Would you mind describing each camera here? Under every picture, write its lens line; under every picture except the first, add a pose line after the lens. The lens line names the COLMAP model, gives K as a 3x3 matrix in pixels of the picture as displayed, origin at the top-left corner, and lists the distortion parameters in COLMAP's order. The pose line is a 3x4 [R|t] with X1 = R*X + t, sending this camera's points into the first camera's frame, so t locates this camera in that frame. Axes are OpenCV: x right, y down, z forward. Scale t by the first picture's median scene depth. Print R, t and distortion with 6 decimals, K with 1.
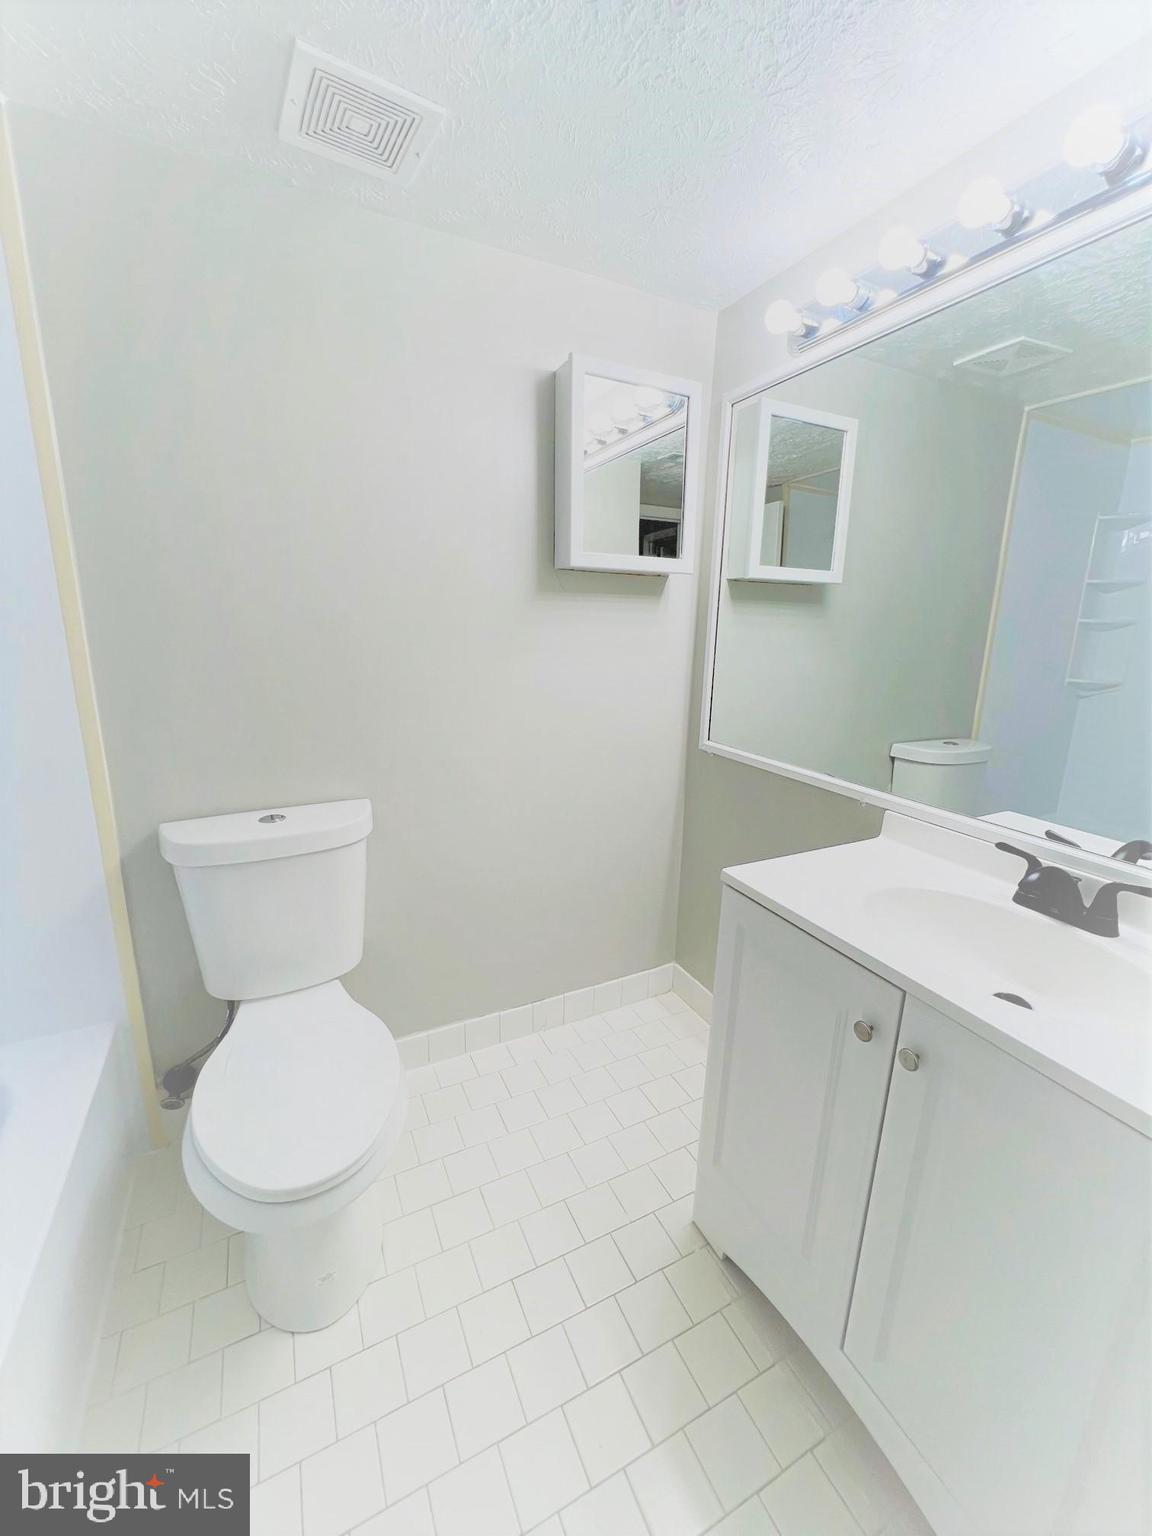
lens RADIAL K [[617.2, 0, 574.7], [0, 617.2, 767.5], [0, 0, 1]] dist [-0.001097, 0.001158]
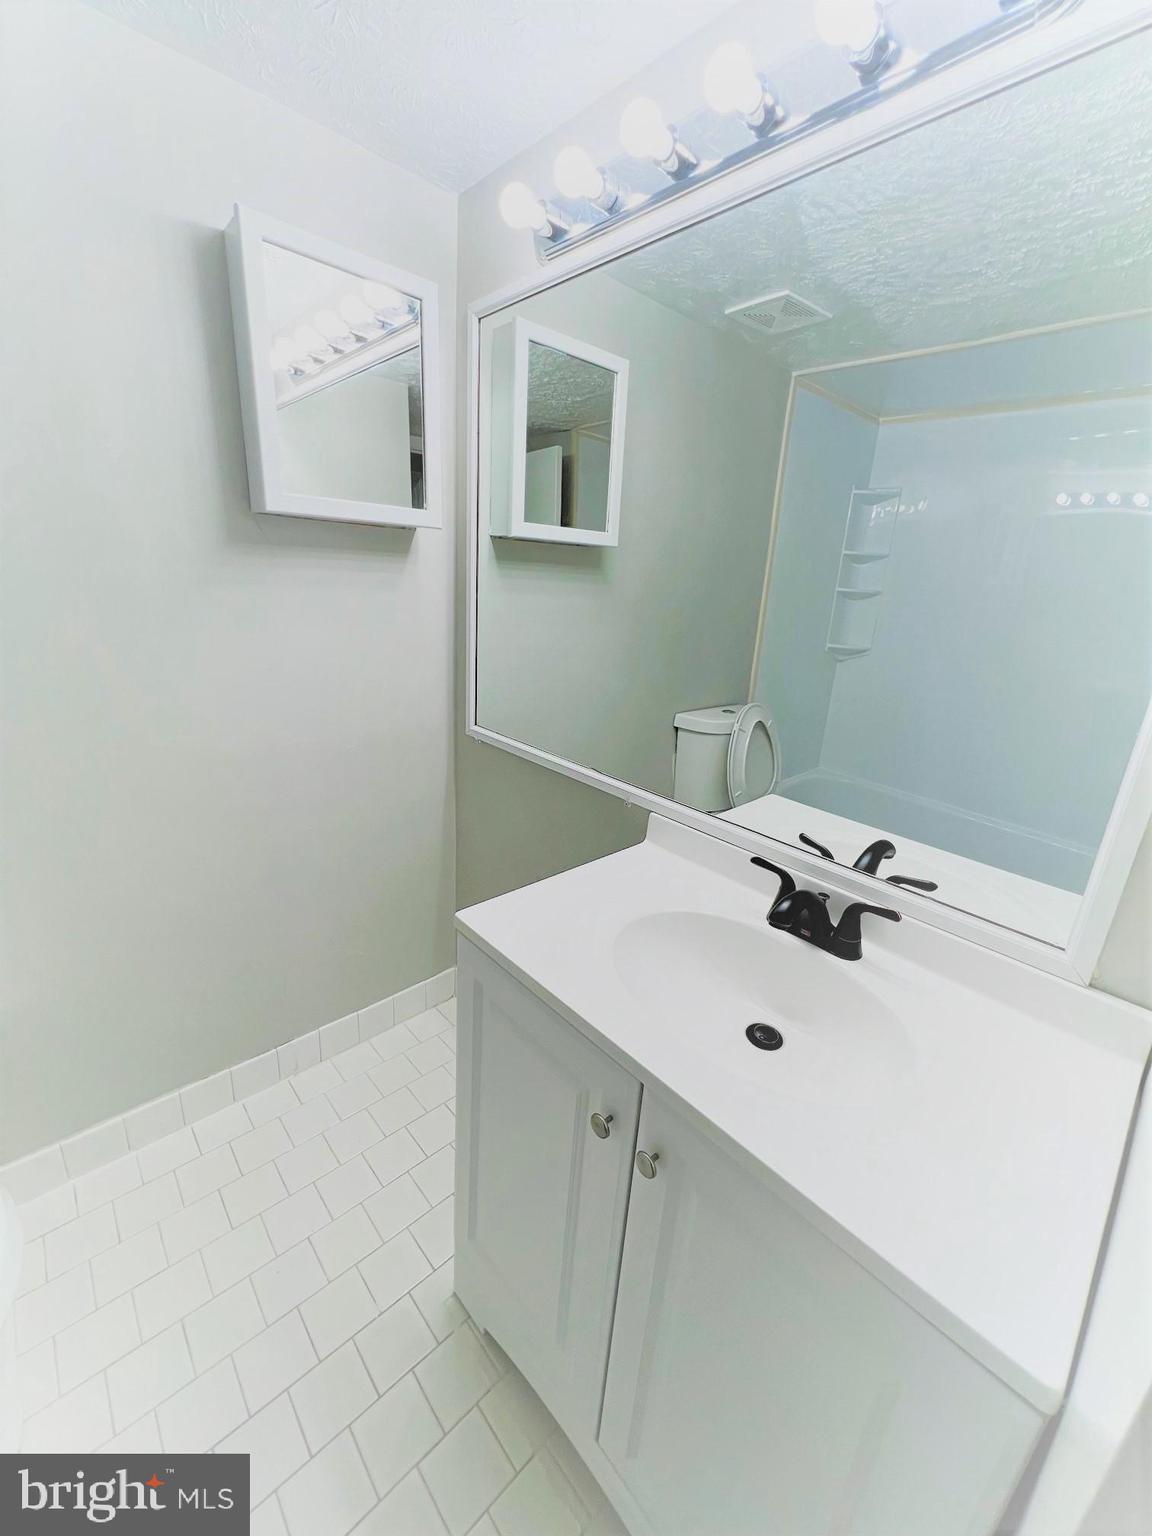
lens RADIAL K [[617.2, 0, 573.3], [0, 617.2, 766.1], [0, 0, 1]] dist [-0.001097, 0.001158]
pose [[0.960821, -0.049510, 0.272712, 0.129367], [0.026971, 0.995948, 0.085790, -0.067799], [-0.275854, -0.075074, 0.958263, 0.143557]]
